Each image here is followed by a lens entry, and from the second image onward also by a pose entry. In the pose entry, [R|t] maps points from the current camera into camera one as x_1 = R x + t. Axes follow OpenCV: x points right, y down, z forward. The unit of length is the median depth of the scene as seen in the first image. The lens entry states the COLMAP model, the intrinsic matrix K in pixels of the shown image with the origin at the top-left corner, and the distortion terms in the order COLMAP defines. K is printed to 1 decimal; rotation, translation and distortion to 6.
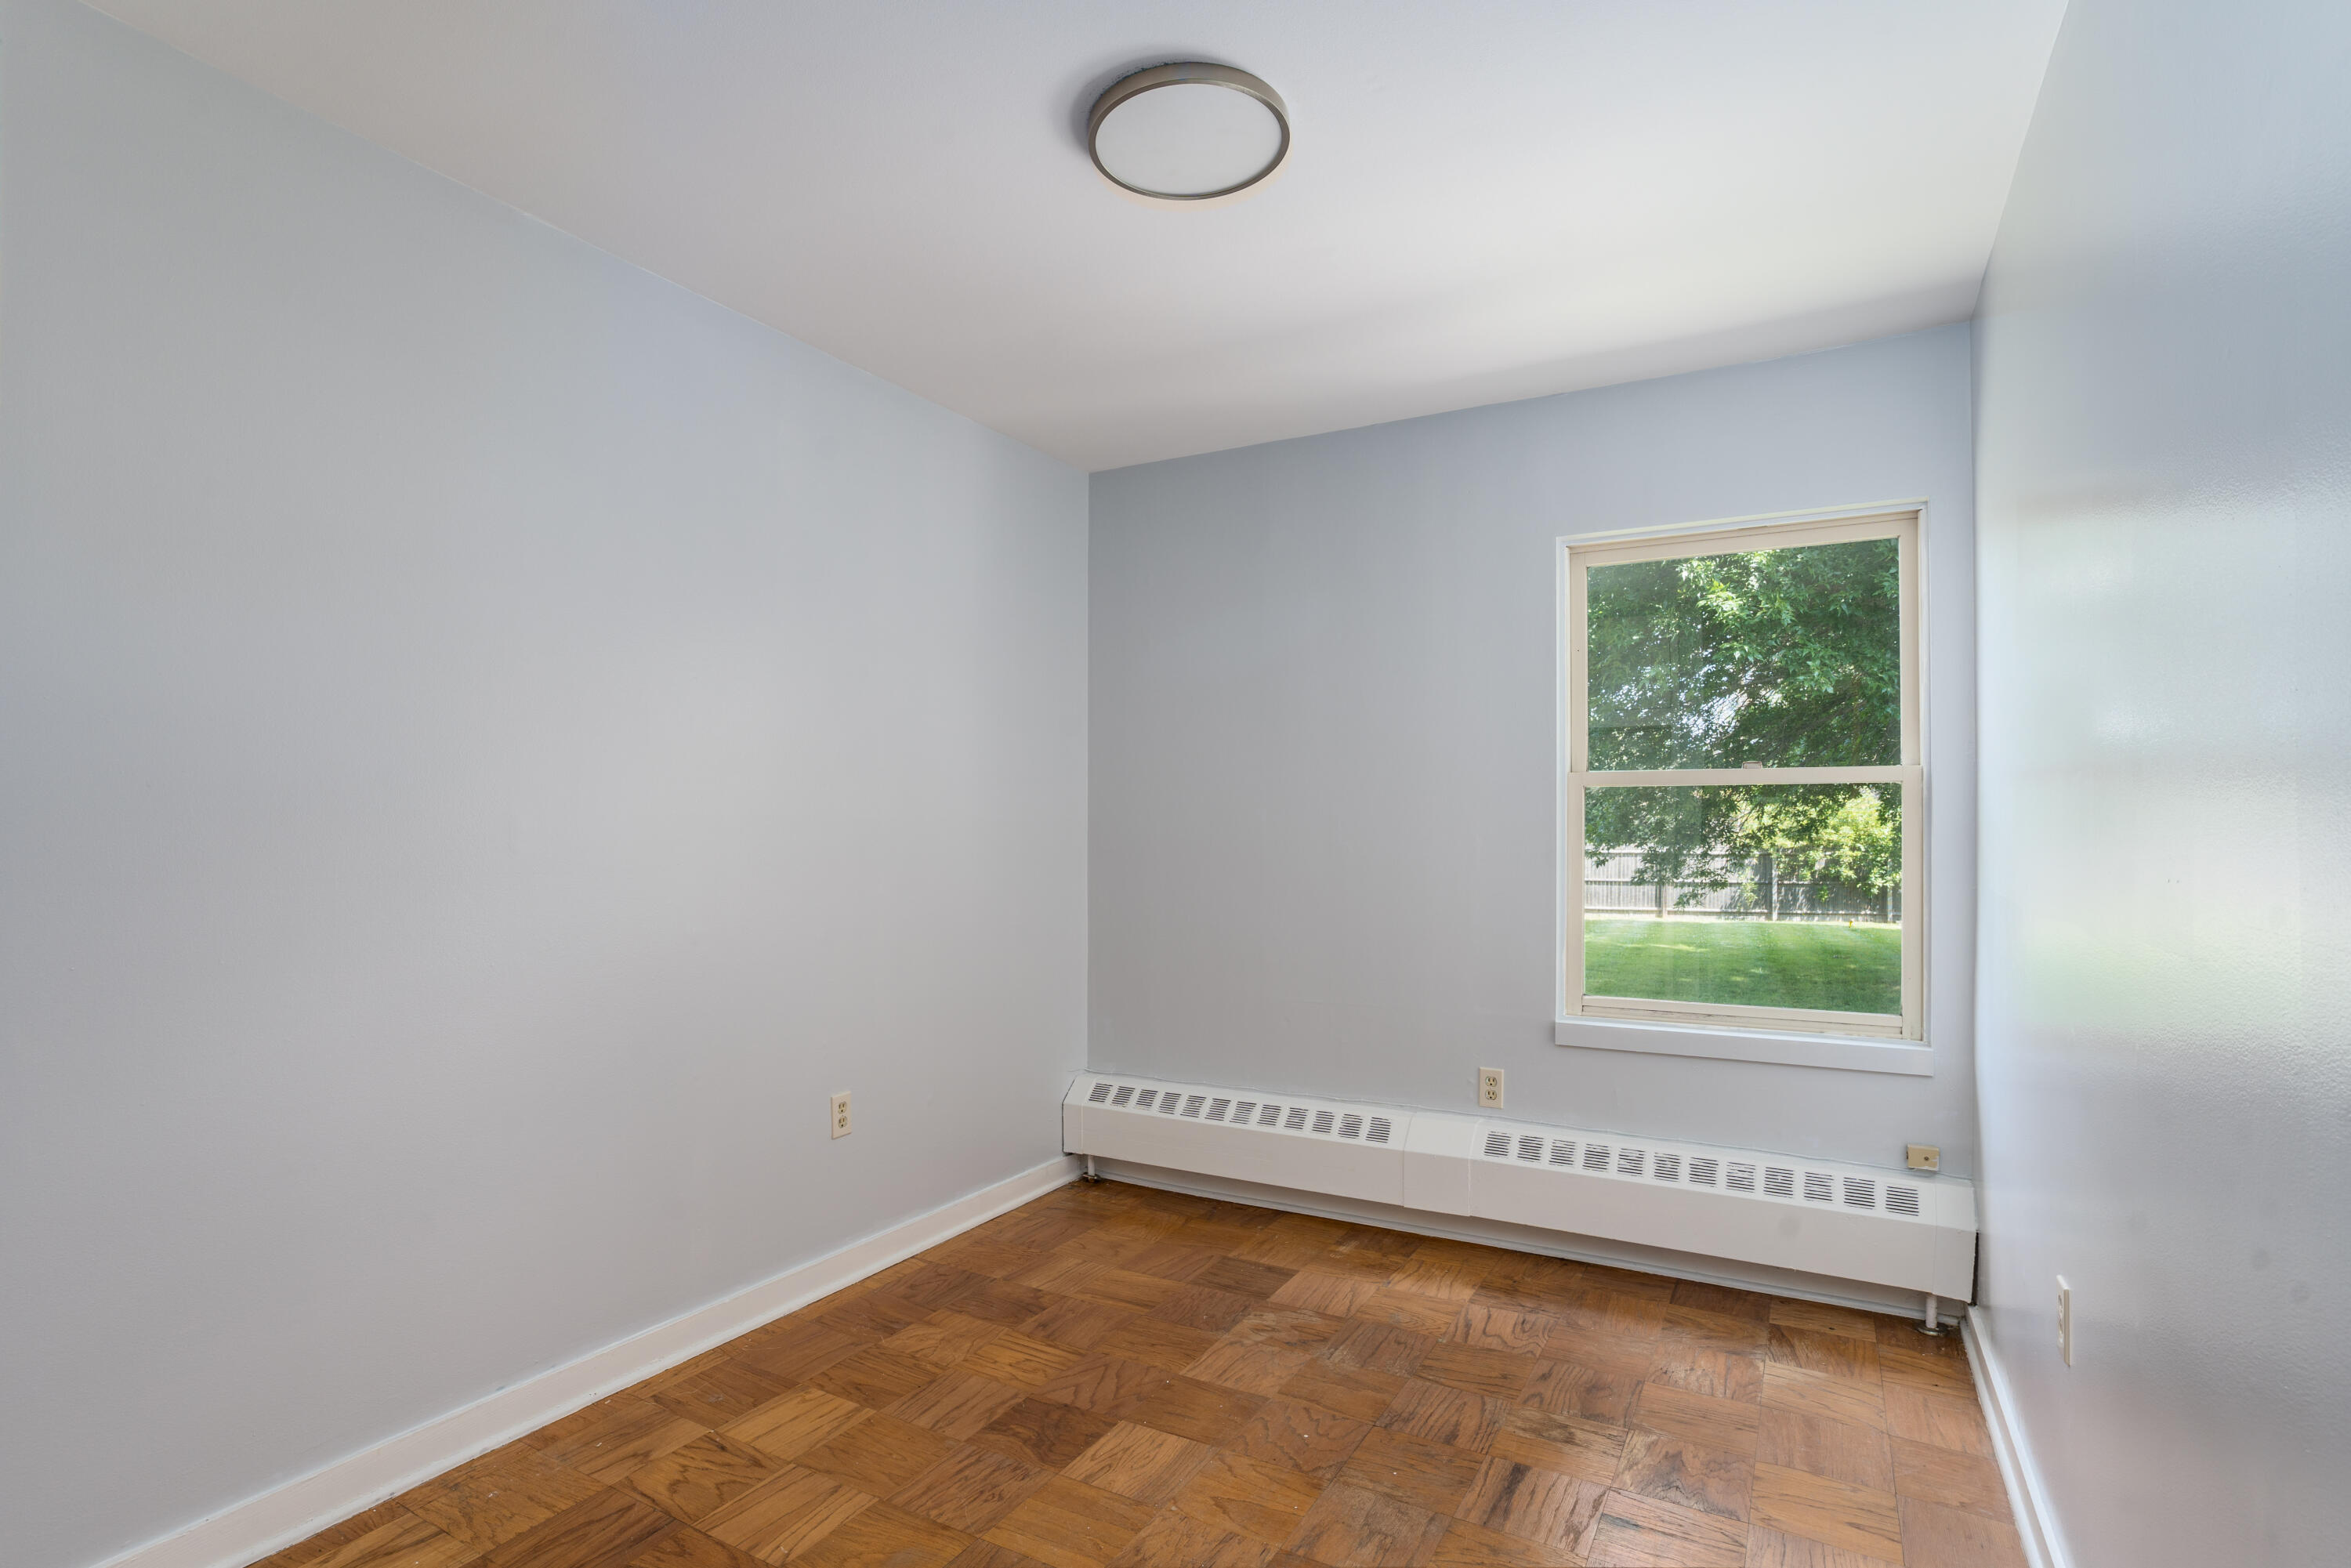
lens RADIAL K [[1151.0, 0, 1178.6], [0, 1151.0, 801.3], [0, 0, 1]] dist [-0.007129, 0.000689]
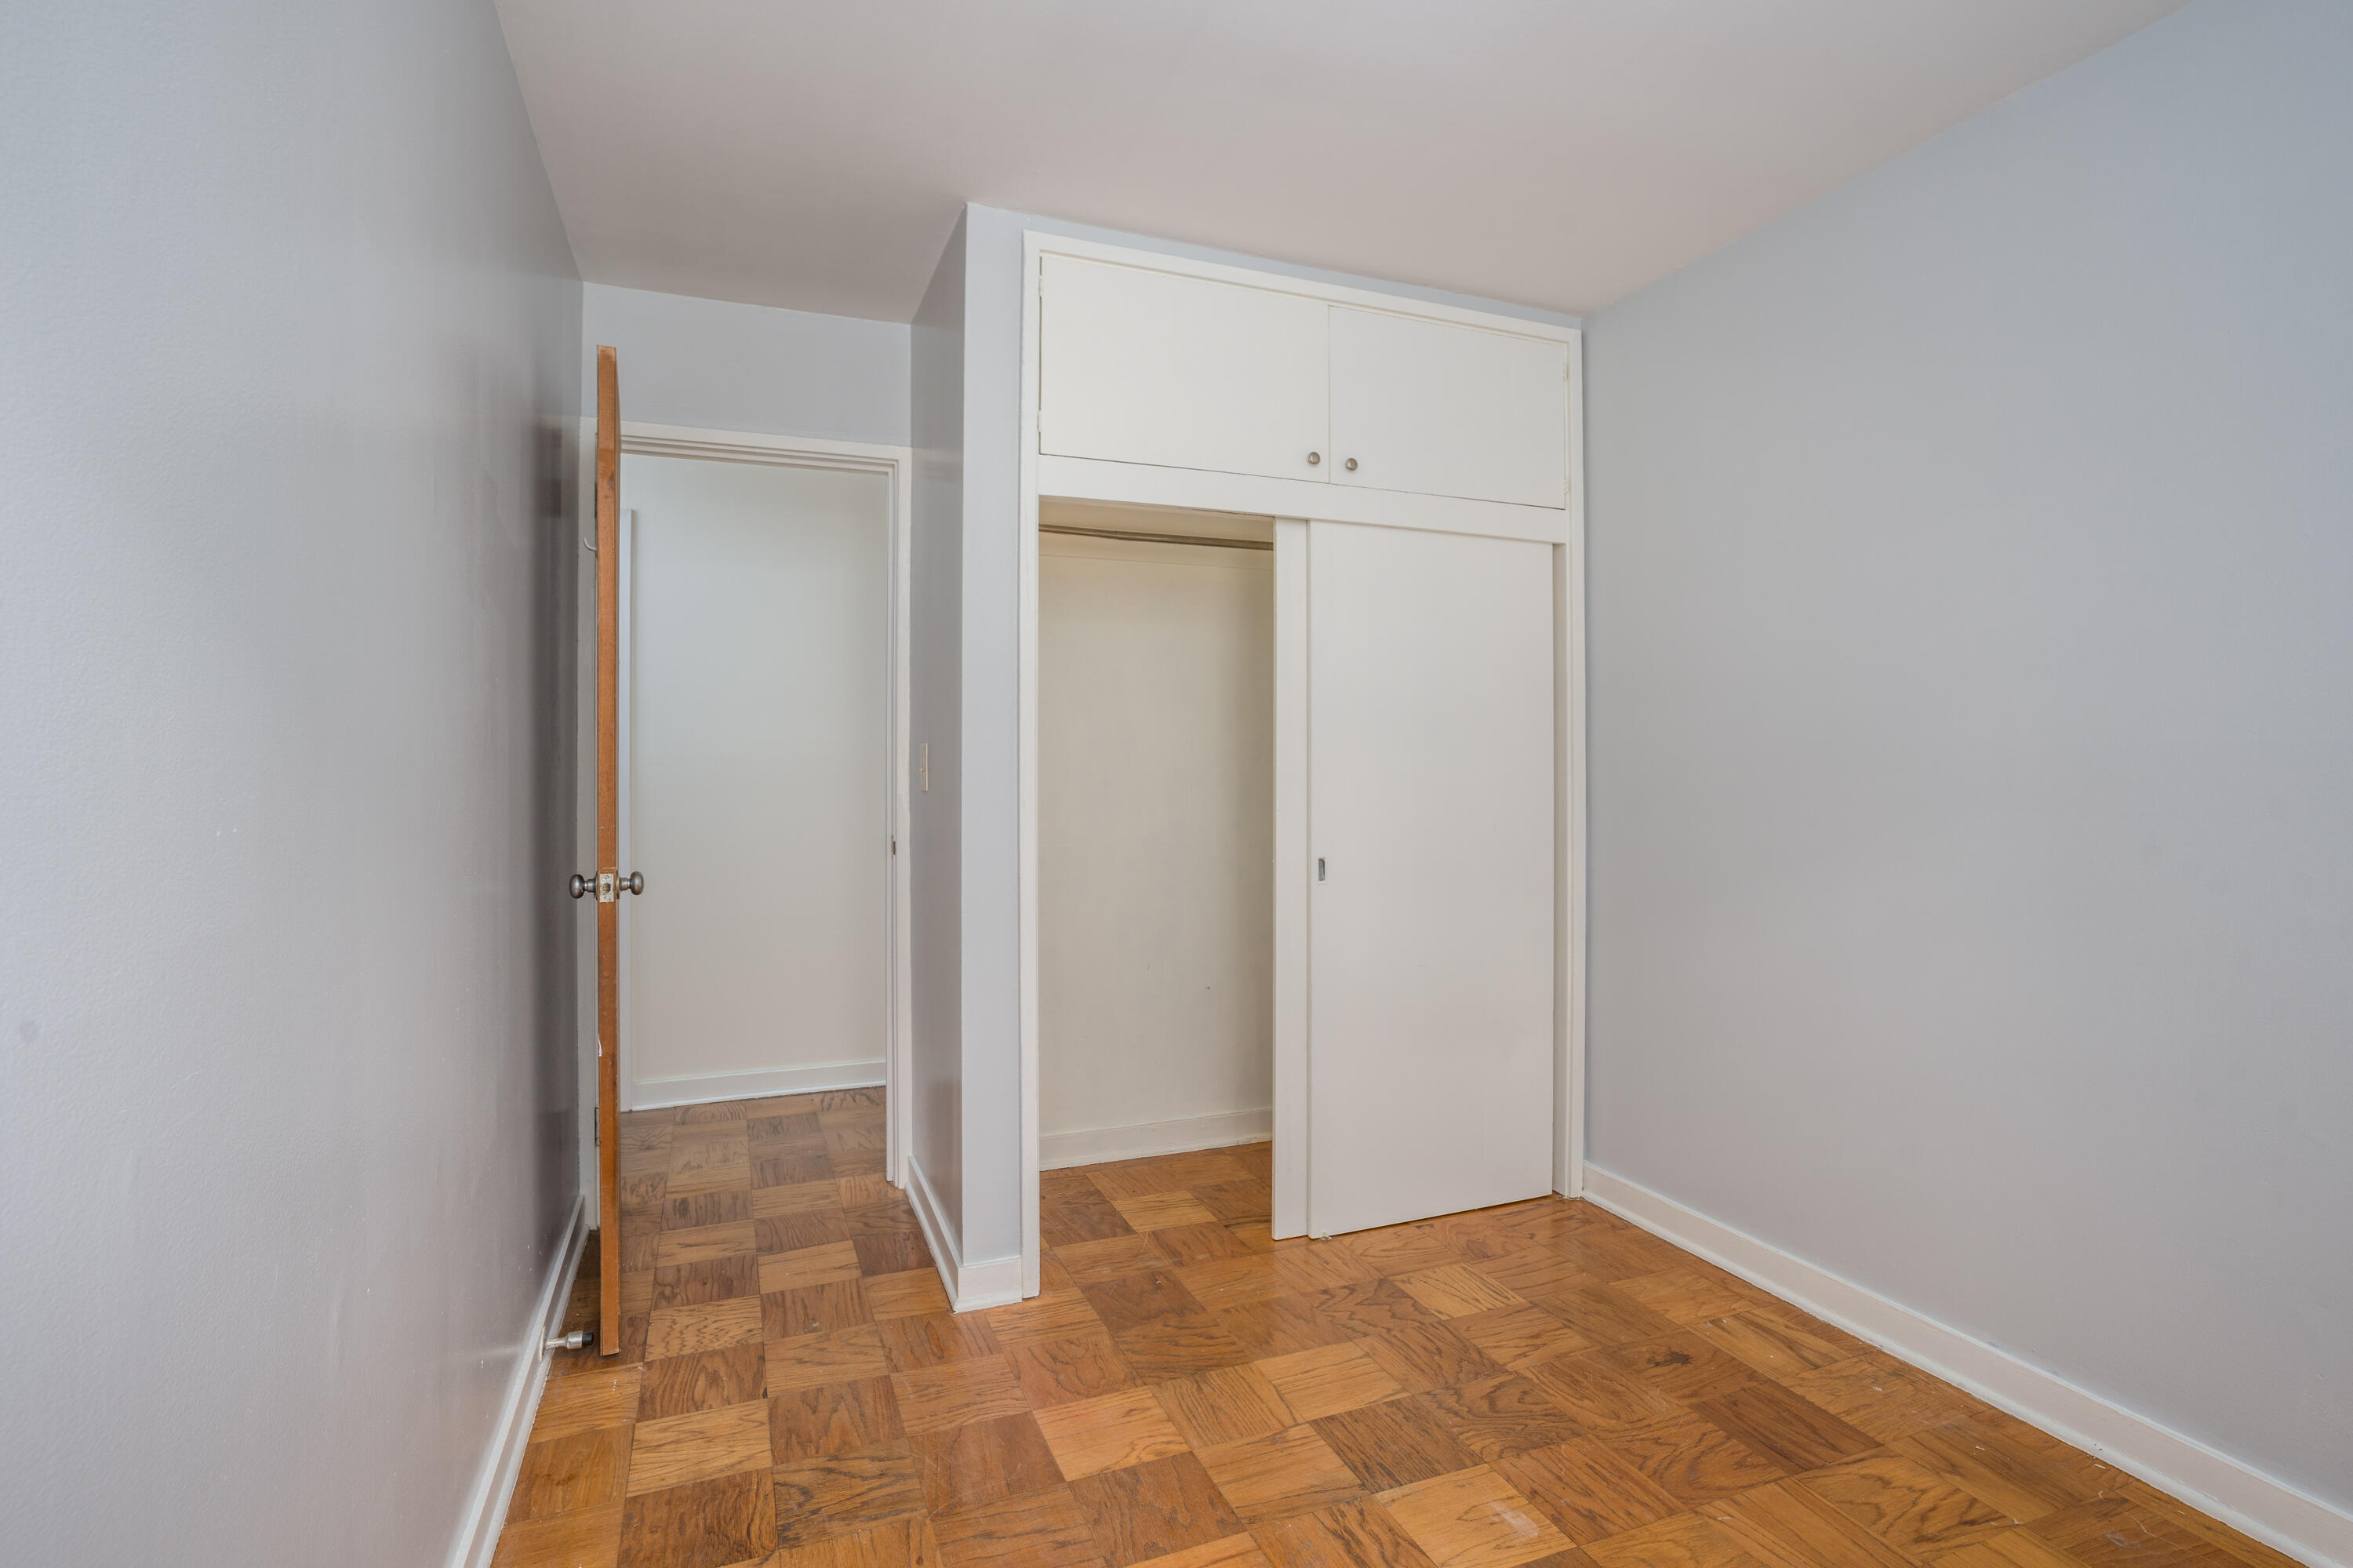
lens RADIAL K [[1152.1, 0, 1176.4], [0, 1152.1, 783.3], [0, 0, 1]] dist [-0.007129, 0.000689]
pose [[-0.650934, -0.002029, -0.759132, 0.585319], [0.011621, 0.999853, -0.012637, 0.048584], [0.759046, -0.017047, -0.650814, 1.126260]]
